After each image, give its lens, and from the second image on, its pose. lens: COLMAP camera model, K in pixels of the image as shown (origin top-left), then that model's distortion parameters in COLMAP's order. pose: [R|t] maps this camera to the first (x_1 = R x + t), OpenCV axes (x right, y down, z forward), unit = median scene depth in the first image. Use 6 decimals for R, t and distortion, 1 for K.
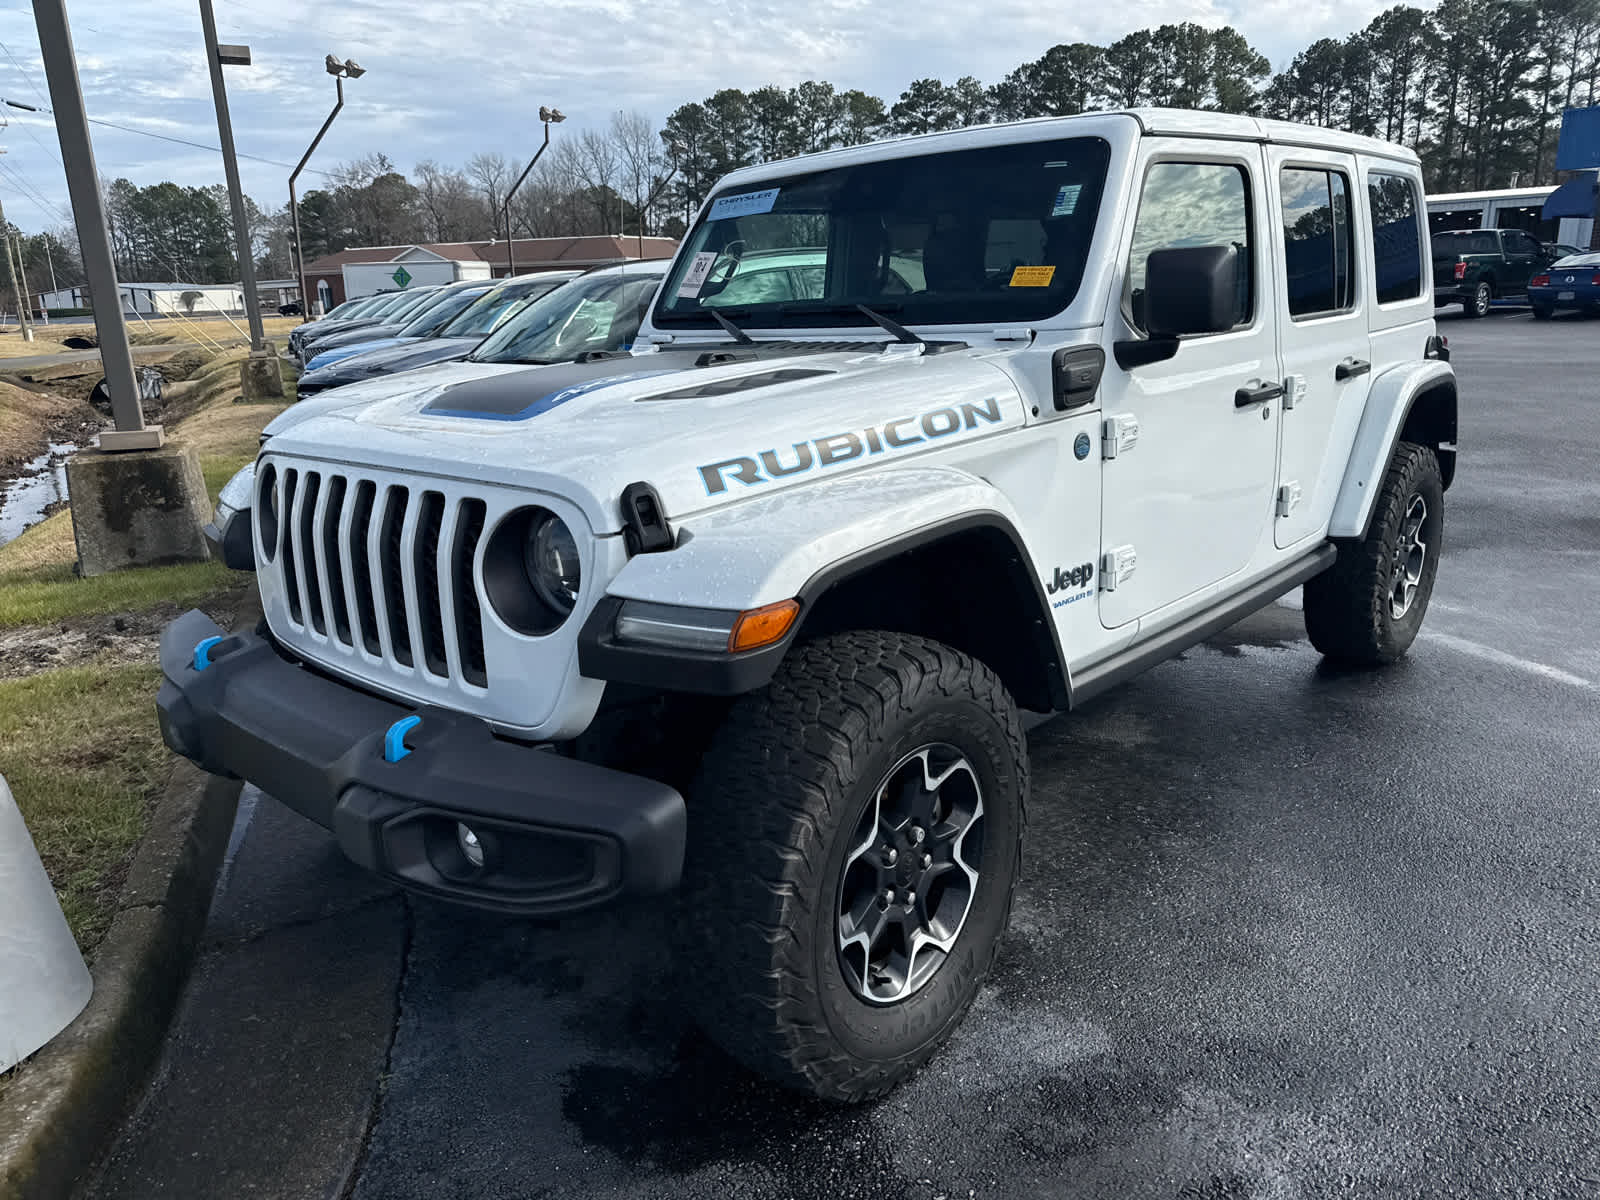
lens RADIAL K [[1144.8, 0, 791.0], [0, 1144.8, 604.2], [0, 0, 1]] dist [0.024753, -0.021077]
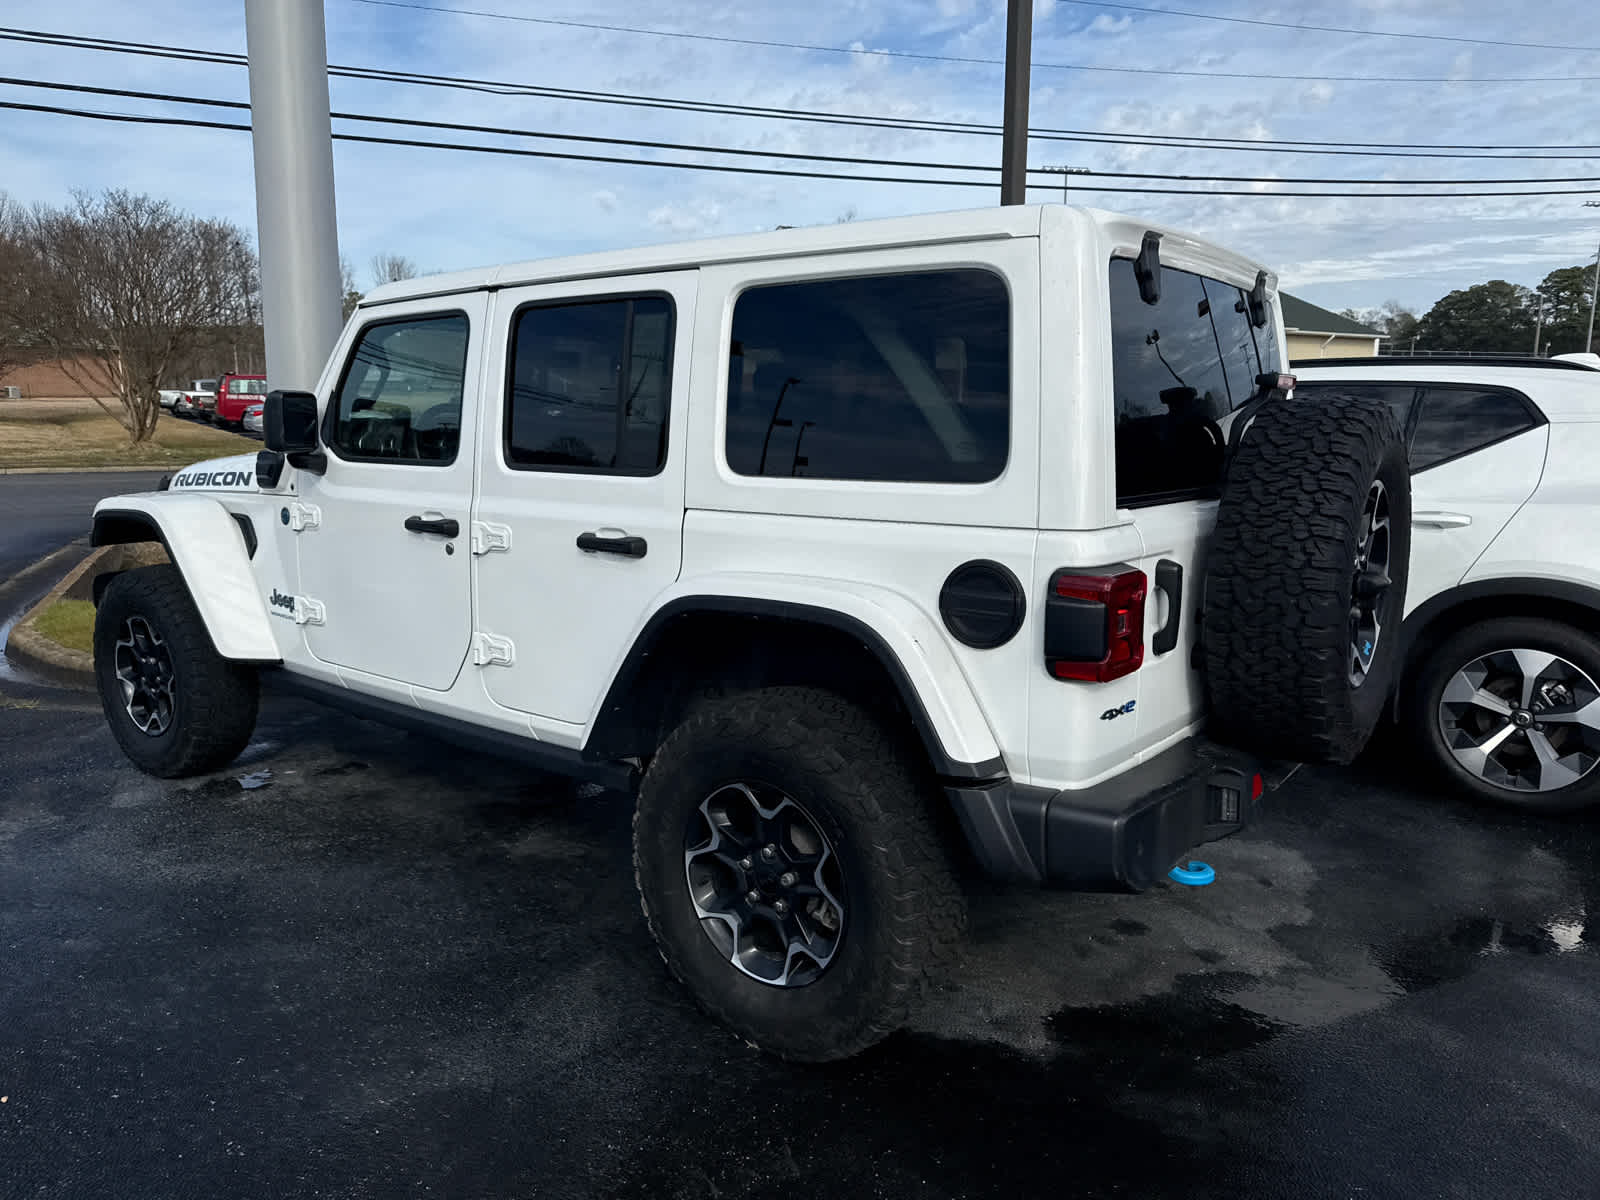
lens RADIAL K [[1149.4, 0, 796.5], [0, 1149.4, 573.9], [0, 0, 1]] dist [0.009850, -0.006420]
pose [[0.081418, 0.188763, -0.978642, 0.144720], [-0.275067, 0.948022, 0.159973, -0.039479], [0.957971, 0.256167, 0.129109, 0.117478]]
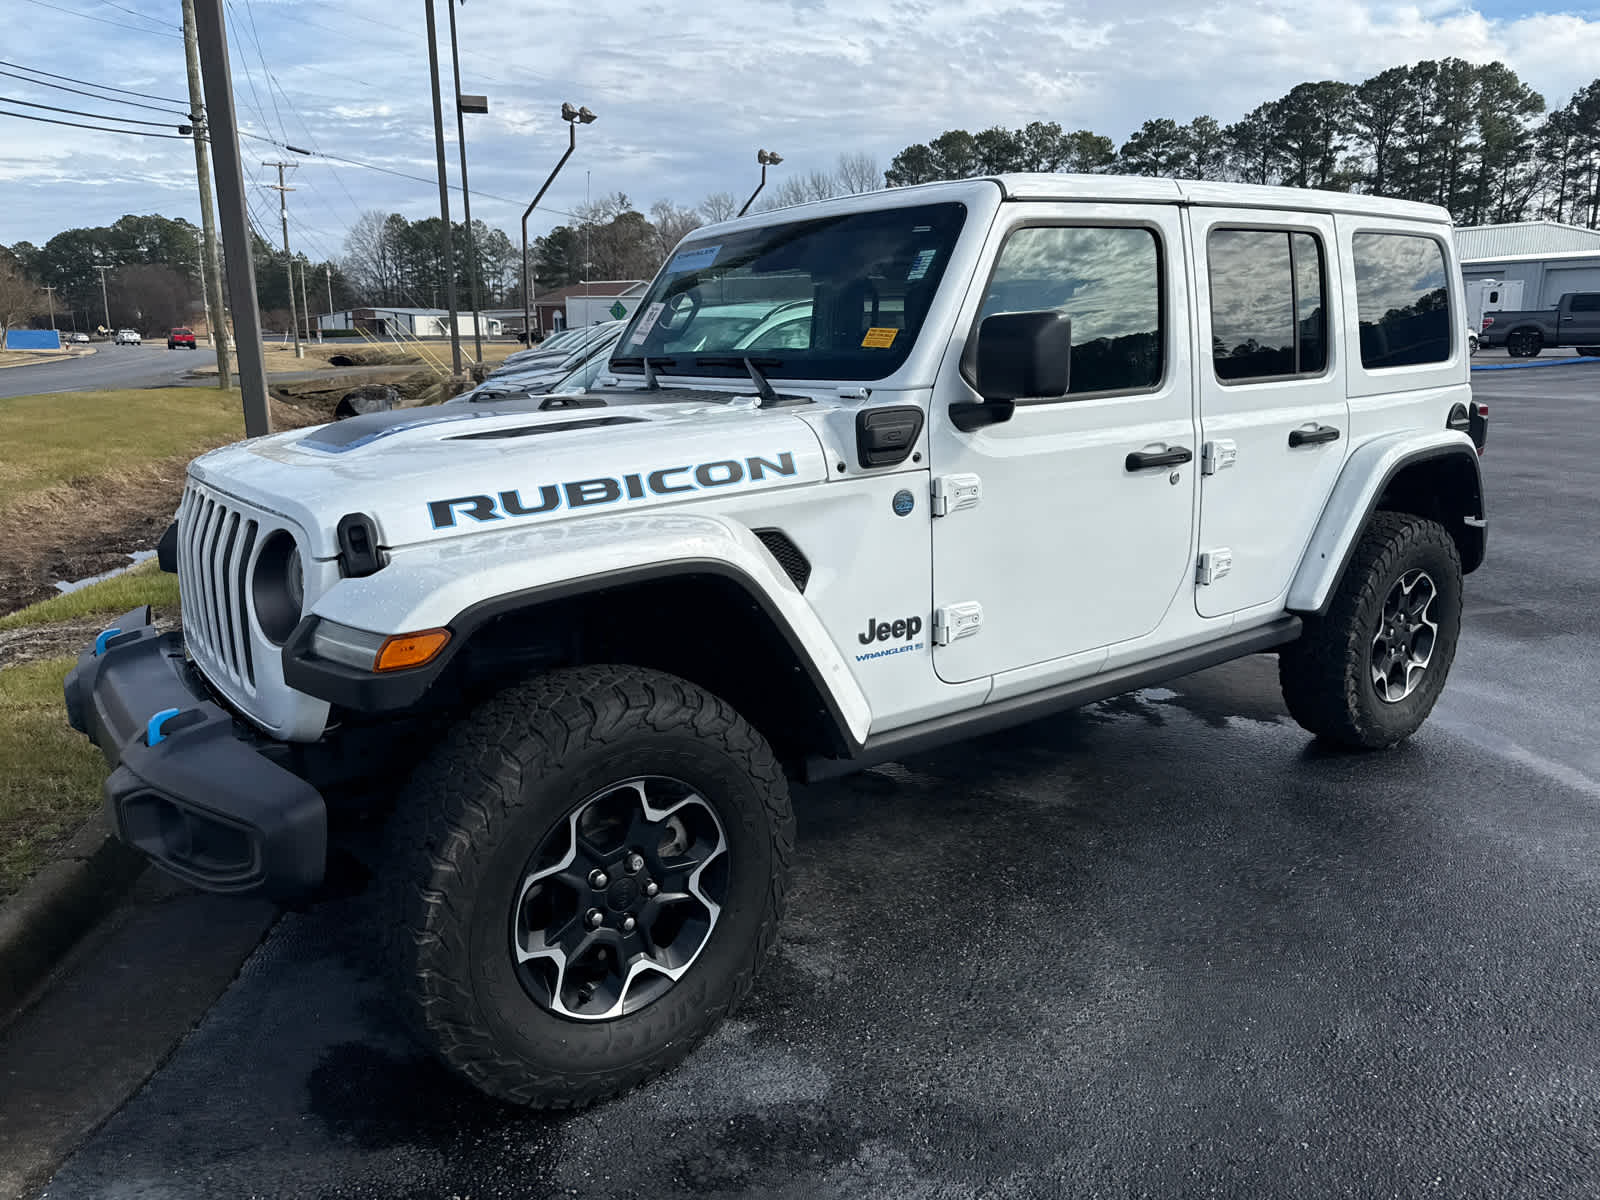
lens RADIAL K [[1143.0, 0, 794.1], [0, 1143.0, 592.3], [0, 0, 1]] dist [0.034194, -0.033545]
pose [[0.982377, 0.065343, -0.175116, 0.027161], [-0.072051, 0.996881, -0.032215, -0.001416], [0.172465, 0.044265, 0.984021, -0.001234]]
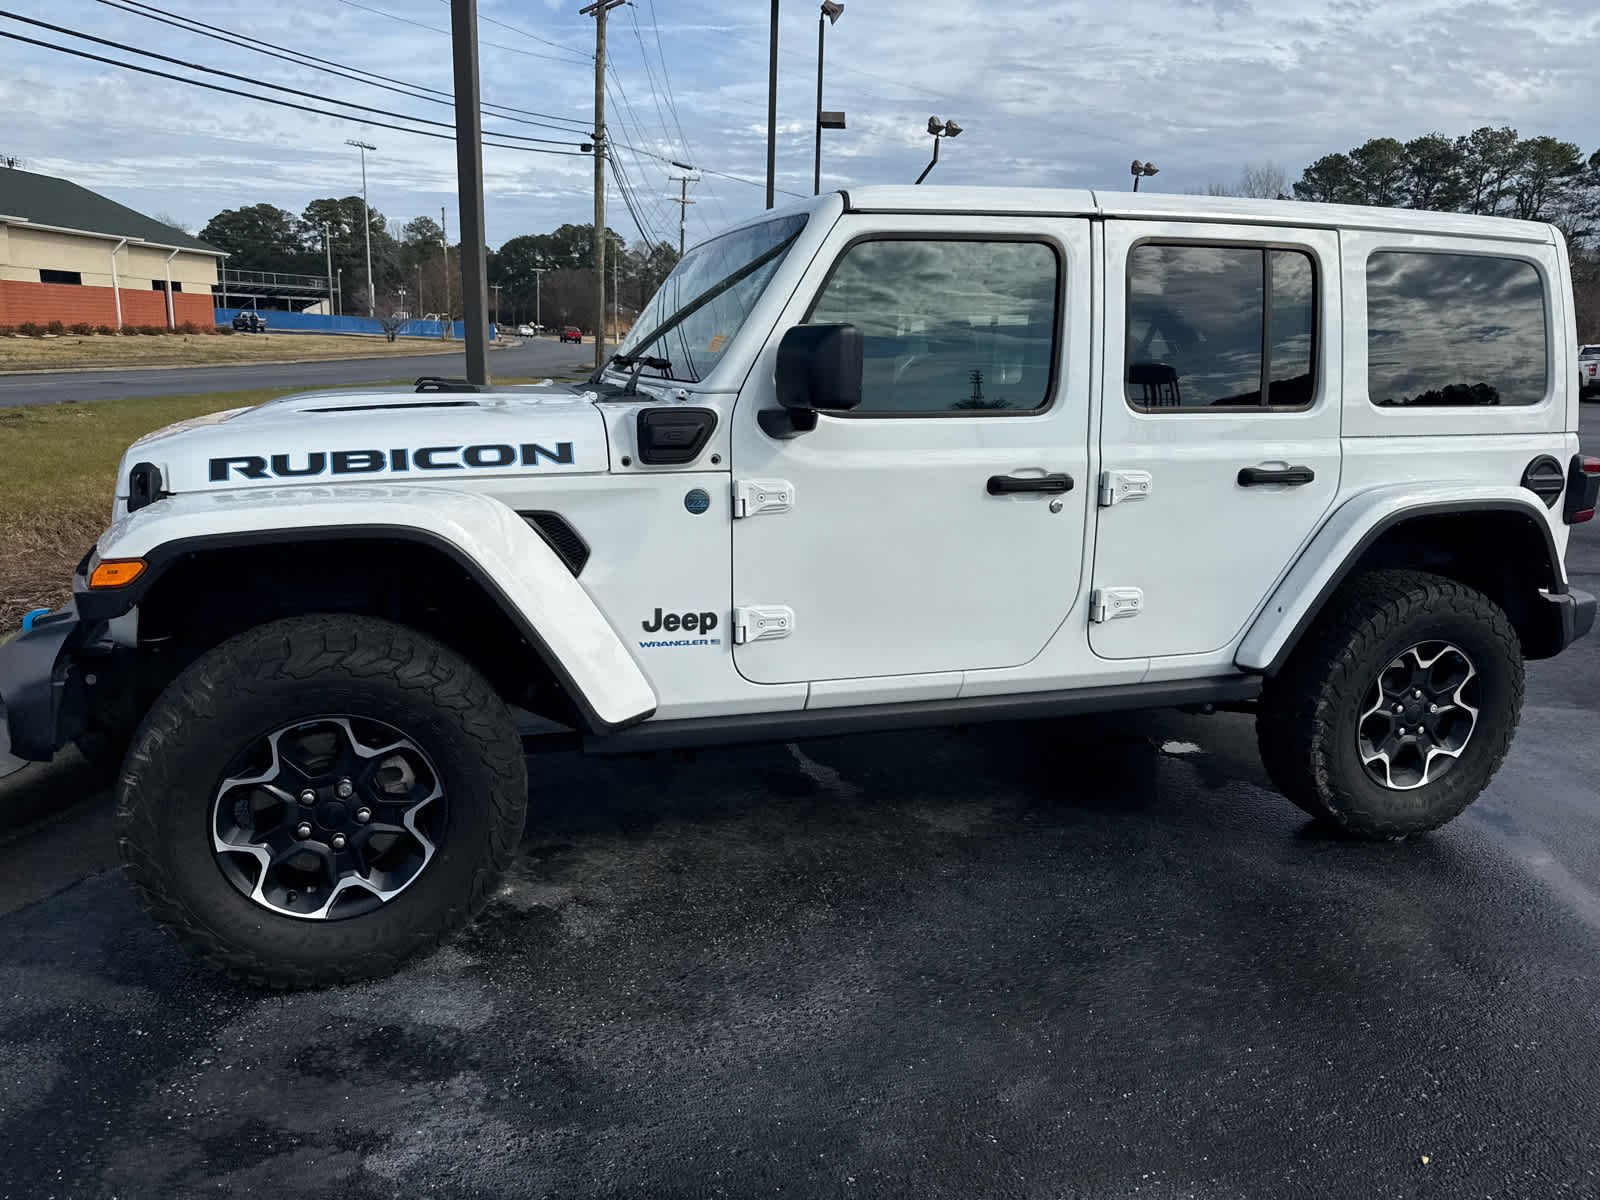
lens RADIAL K [[1143.1, 0, 792.8], [0, 1143.1, 604.4], [0, 0, 1]] dist [0.020872, -0.020511]
pose [[0.869917, 0.171094, -0.462570, 0.066801], [-0.188736, 0.981993, 0.008276, -0.005475], [0.455656, 0.080104, 0.886544, 0.008898]]
